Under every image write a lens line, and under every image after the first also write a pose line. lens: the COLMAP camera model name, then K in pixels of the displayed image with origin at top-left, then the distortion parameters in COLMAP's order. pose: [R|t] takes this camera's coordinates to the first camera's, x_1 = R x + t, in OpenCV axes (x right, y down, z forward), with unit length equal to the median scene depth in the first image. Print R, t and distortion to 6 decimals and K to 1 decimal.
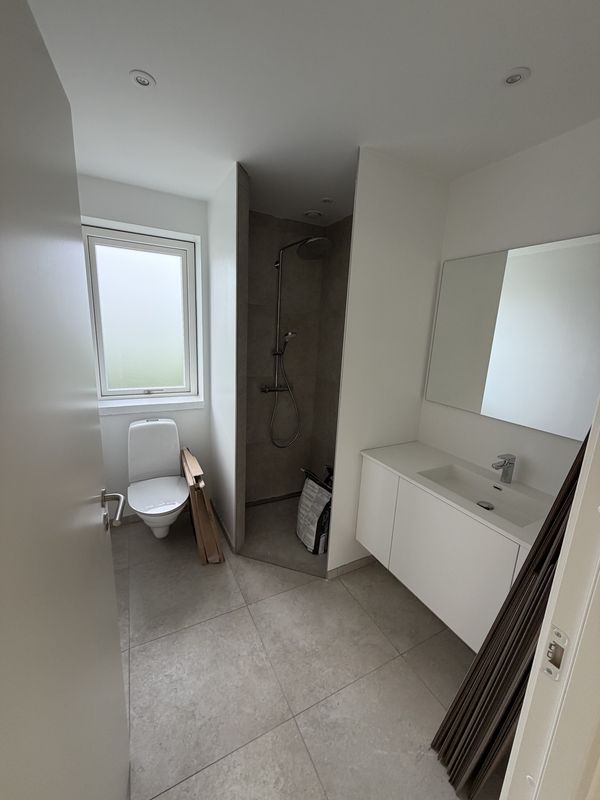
lens RADIAL K [[341.7, 0, 313.1], [0, 341.7, 402.8], [0, 0, 1]] dist [0.000849, -0.000011]
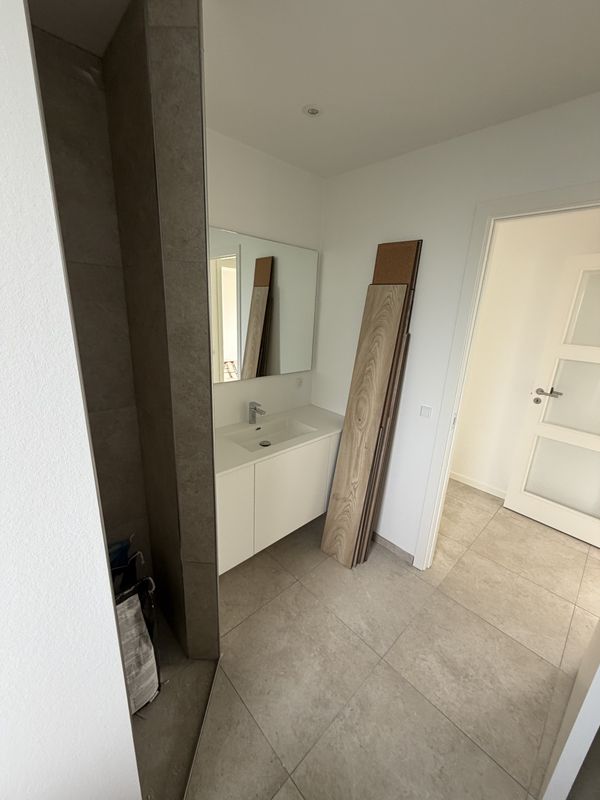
lens RADIAL K [[319.3, 0, 300.0], [0, 319.3, 400.0], [0, 0, 1]] dist [0.002242, 0.000477]
pose [[-0.265028, -0.334332, 0.904424, -0.553652], [0.139597, 0.914779, 0.379067, -0.283002], [-0.954082, 0.226718, -0.195771, 1.044554]]
